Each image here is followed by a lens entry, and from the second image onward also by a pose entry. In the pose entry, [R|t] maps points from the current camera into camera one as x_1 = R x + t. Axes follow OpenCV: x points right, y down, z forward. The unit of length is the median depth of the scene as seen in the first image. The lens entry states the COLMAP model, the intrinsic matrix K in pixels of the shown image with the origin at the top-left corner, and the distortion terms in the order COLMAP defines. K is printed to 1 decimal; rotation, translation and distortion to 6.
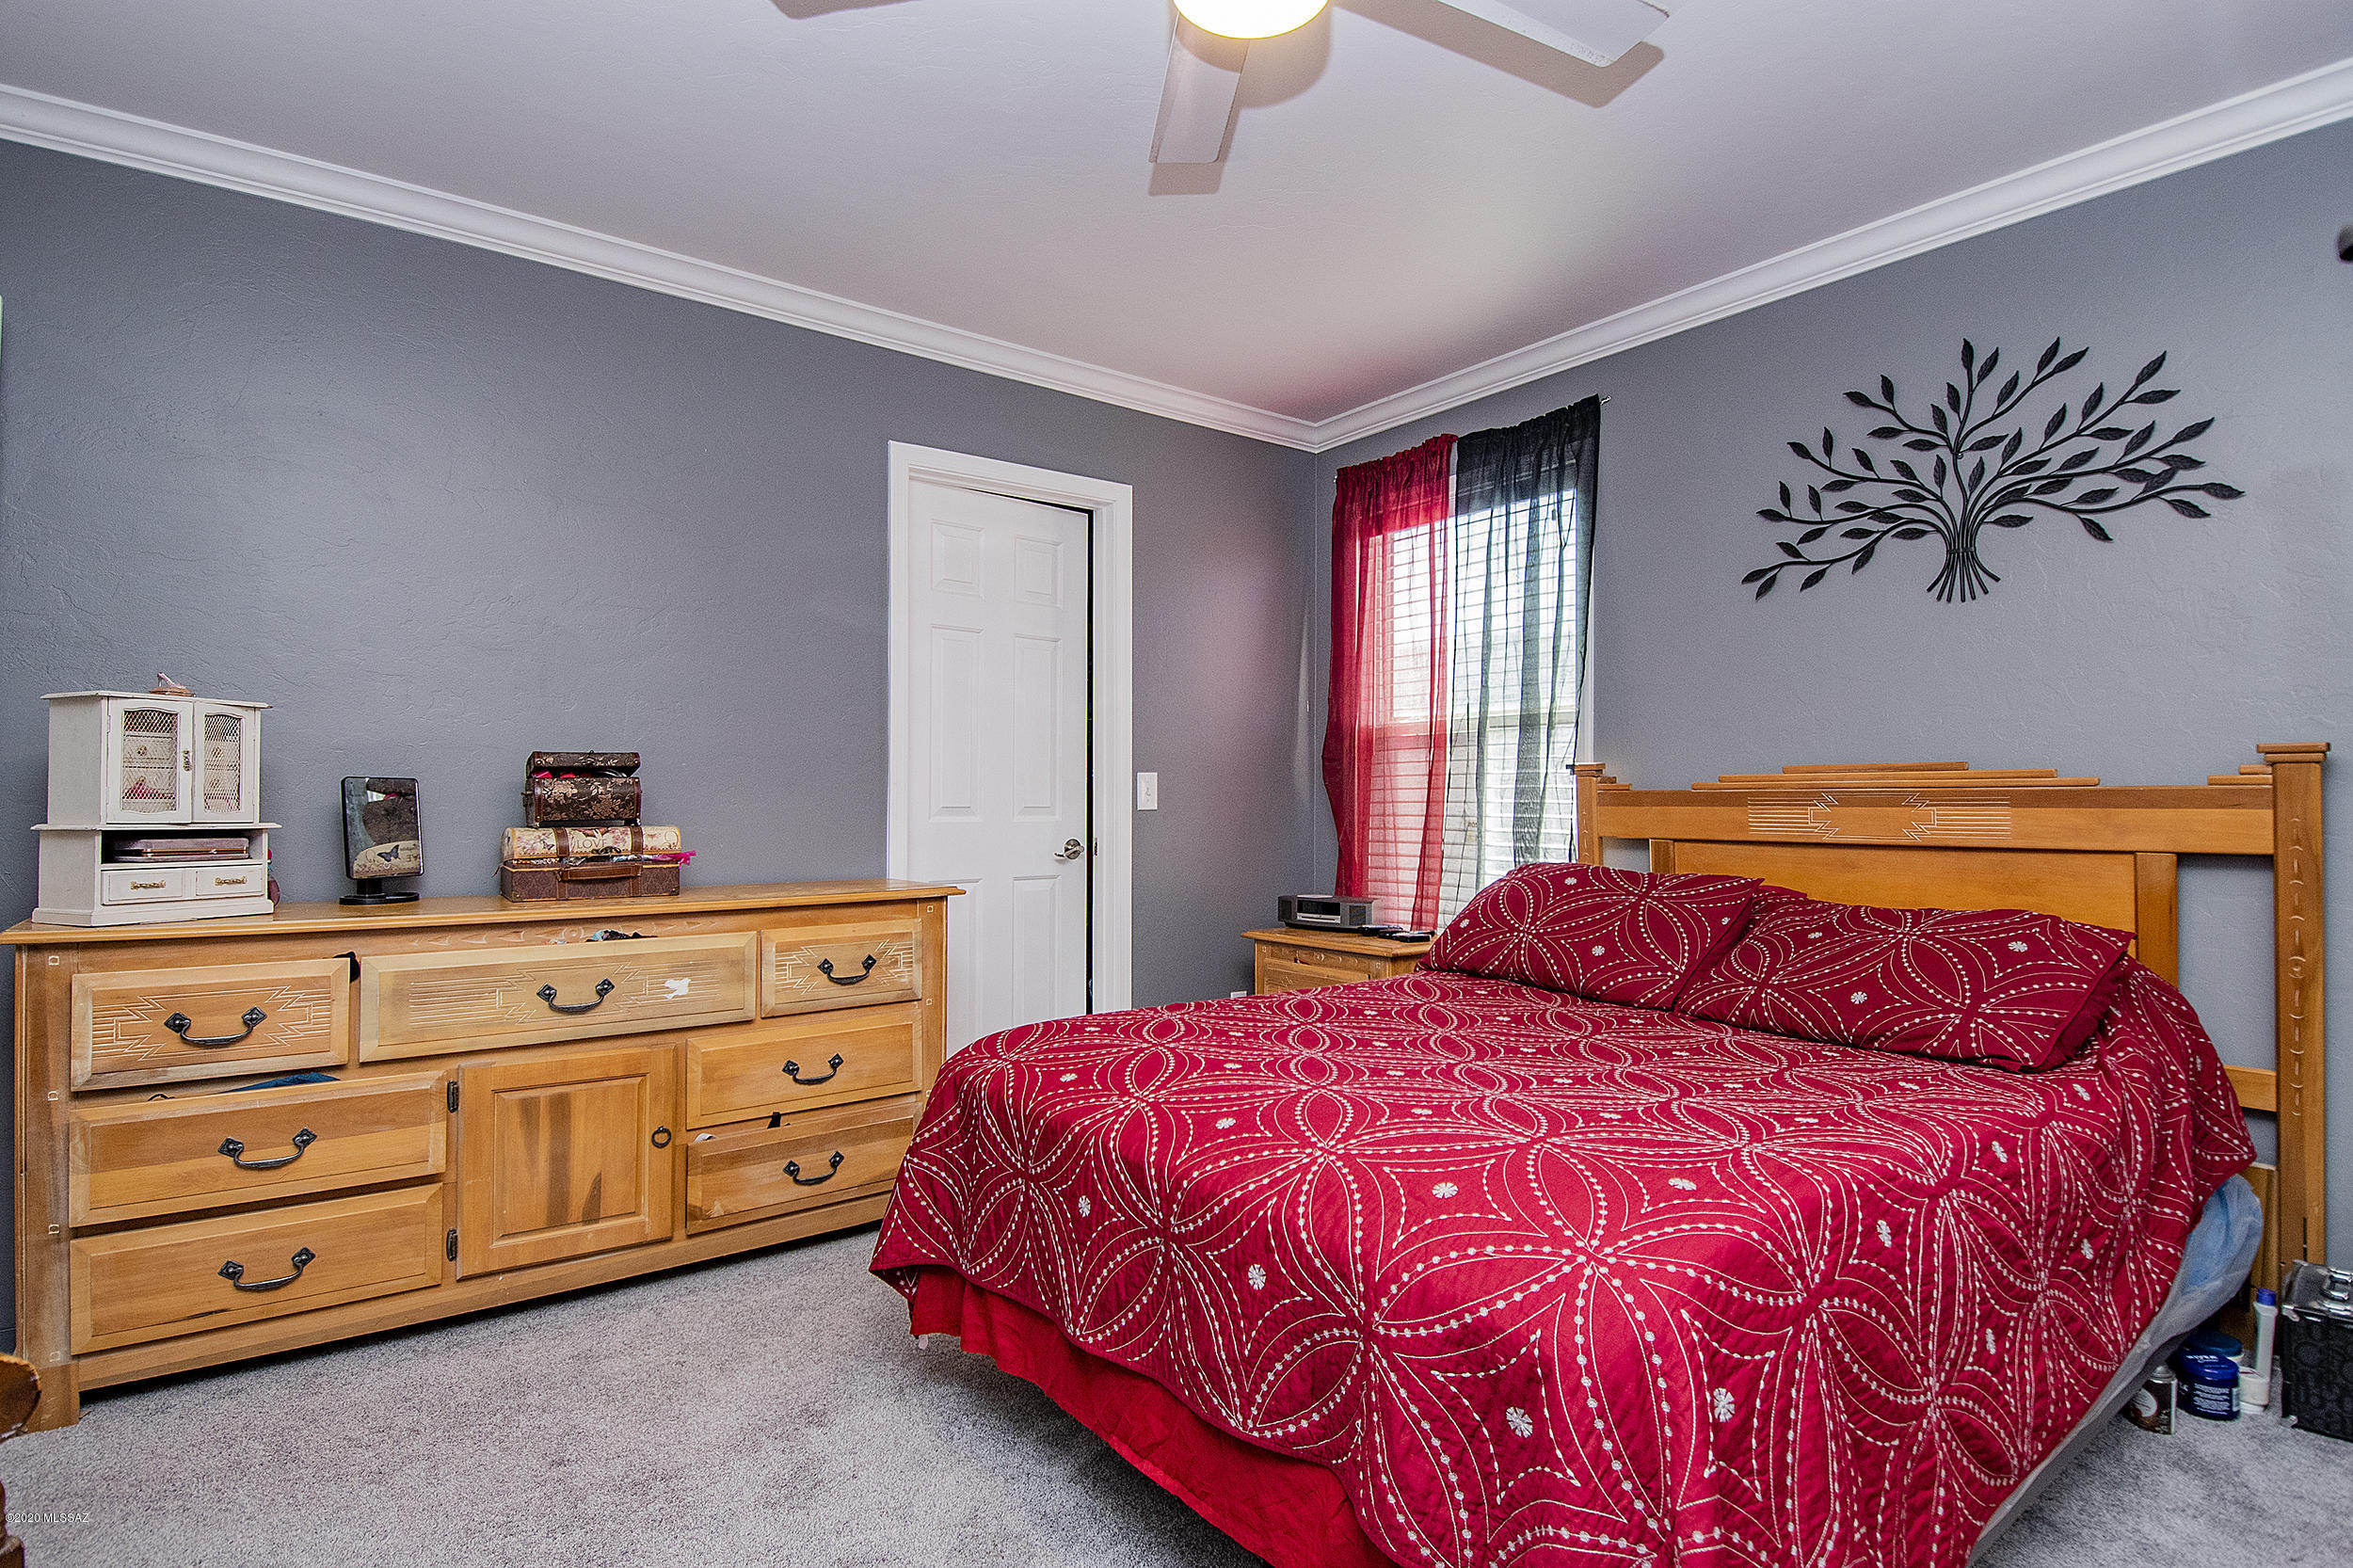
lens RADIAL K [[1168.5, 0, 1178.2], [0, 1168.5, 804.6], [0, 0, 1]] dist [0.041806, -0.038980]
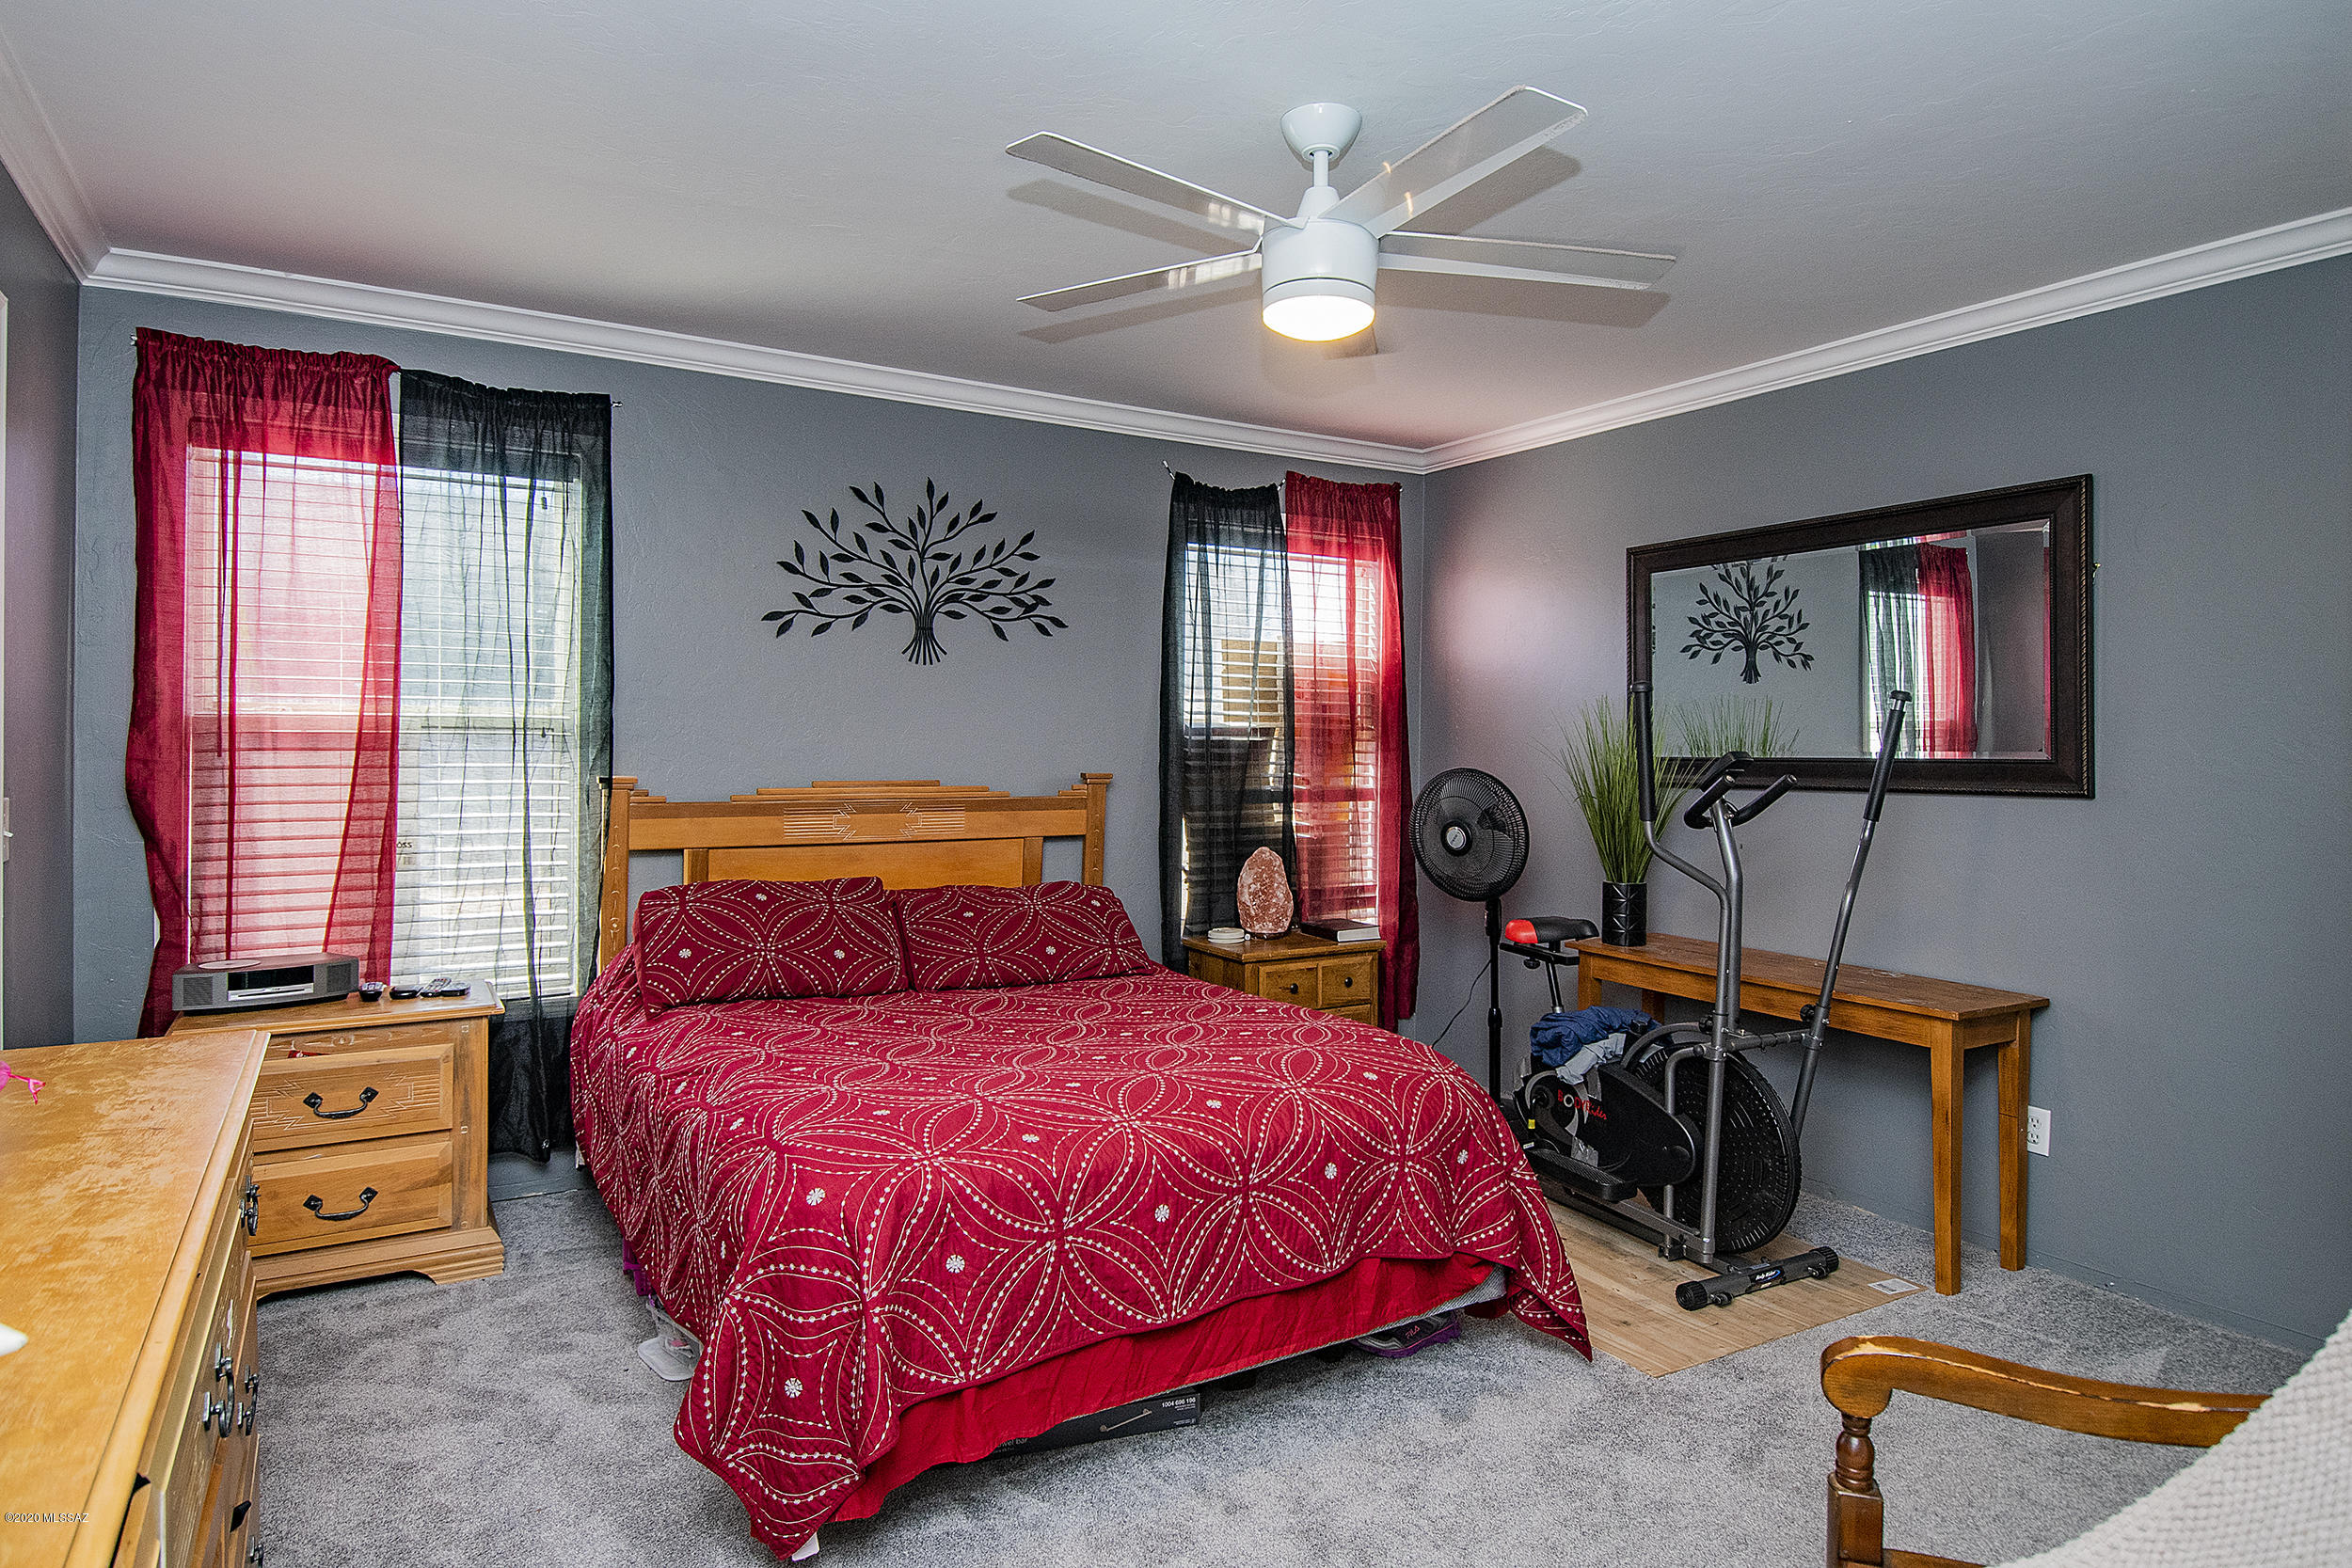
lens RADIAL K [[1240.9, 0, 1227.2], [0, 1240.9, 799.7], [0, 0, 1]] dist [0.008130, -0.015408]
pose [[0.132733, -0.046454, 0.990063, -0.749794], [-0.006818, 0.998835, 0.047780, -0.083764], [-0.991128, -0.013092, 0.132261, 0.441267]]
